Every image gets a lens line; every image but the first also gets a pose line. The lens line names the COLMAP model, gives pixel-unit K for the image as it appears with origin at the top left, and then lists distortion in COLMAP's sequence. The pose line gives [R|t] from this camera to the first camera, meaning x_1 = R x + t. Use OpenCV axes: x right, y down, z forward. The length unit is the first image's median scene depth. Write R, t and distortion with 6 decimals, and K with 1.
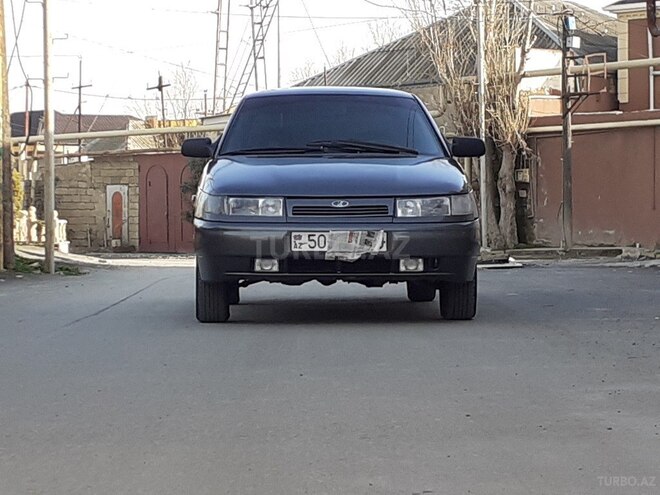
lens RADIAL K [[2100.3, 0, 259.6], [0, 2100.3, 248.0], [0, 0, 1]] dist [0.253208, 0.477149]
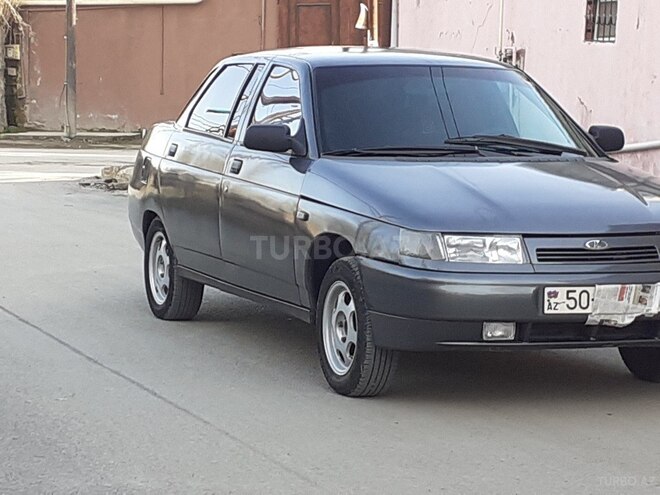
lens RADIAL K [[2100.3, 0, 259.6], [0, 2100.3, 248.0], [0, 0, 1]] dist [0.253208, 0.477149]
pose [[0.941302, -0.011337, 0.337376, -0.310162], [-0.014741, 0.997102, 0.074634, -0.071214], [-0.337244, -0.075226, 0.938407, 0.354867]]
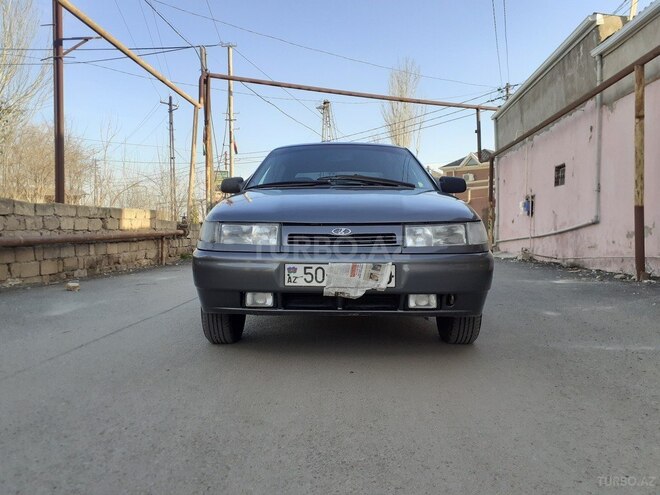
lens RADIAL K [[527.1, 0, 317.3], [0, 527.1, 245.4], [0, 0, 1]] dist [0.078312, -0.126609]
pose [[0.999382, 0.004391, -0.034883, 0.035305], [-0.004068, 0.999948, 0.009332, -0.016911], [0.034923, -0.009184, 0.999348, 0.766441]]
